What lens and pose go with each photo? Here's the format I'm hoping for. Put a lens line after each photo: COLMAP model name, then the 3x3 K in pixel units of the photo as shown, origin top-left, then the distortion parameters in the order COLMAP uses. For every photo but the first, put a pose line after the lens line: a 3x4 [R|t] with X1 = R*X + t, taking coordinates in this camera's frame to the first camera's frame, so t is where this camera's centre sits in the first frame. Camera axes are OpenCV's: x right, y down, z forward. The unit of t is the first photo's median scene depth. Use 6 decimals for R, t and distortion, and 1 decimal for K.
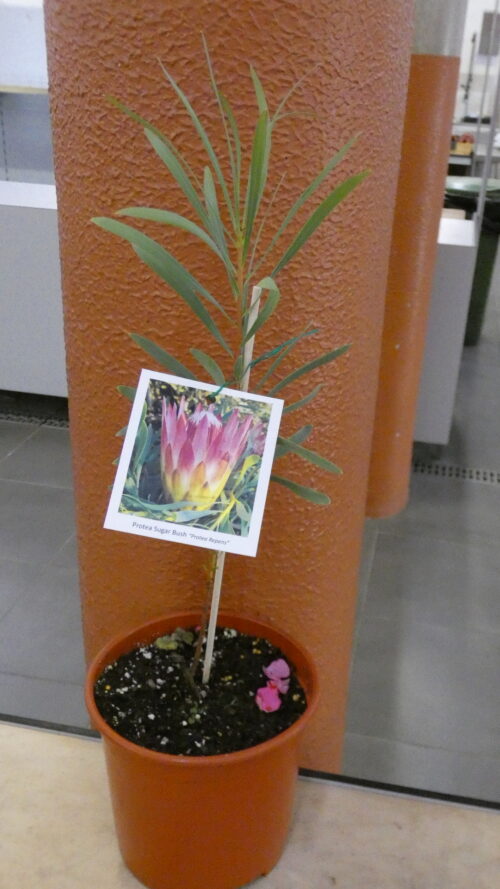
lens RADIAL K [[839.3, 0, 262.1], [0, 839.3, 428.2], [0, 0, 1]] dist [0.044067, -0.012586]
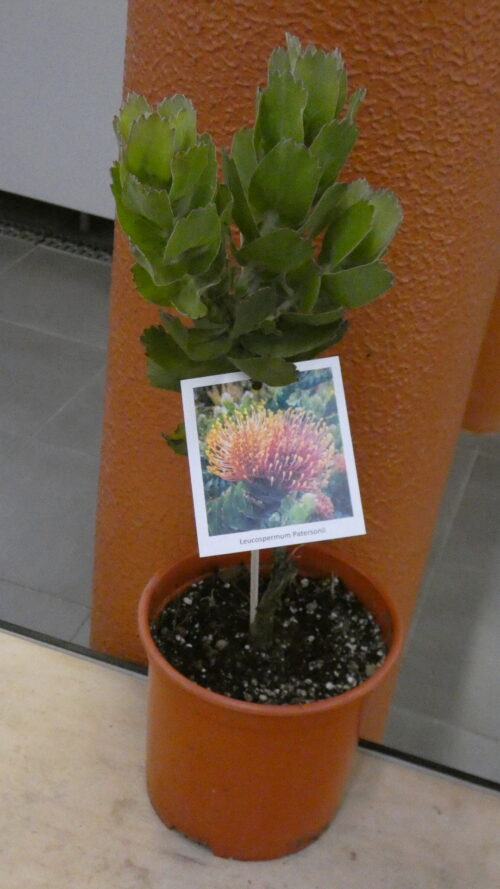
lens RADIAL K [[1180.0, 0, 294.9], [0, 1180.0, 481.4], [0, 0, 1]] dist [0.073687, -0.048555]
pose [[0.991222, 0.130825, -0.019082, -0.008263], [-0.125802, 0.977695, 0.168183, -0.043518], [0.040659, -0.164306, 0.985571, -0.182675]]
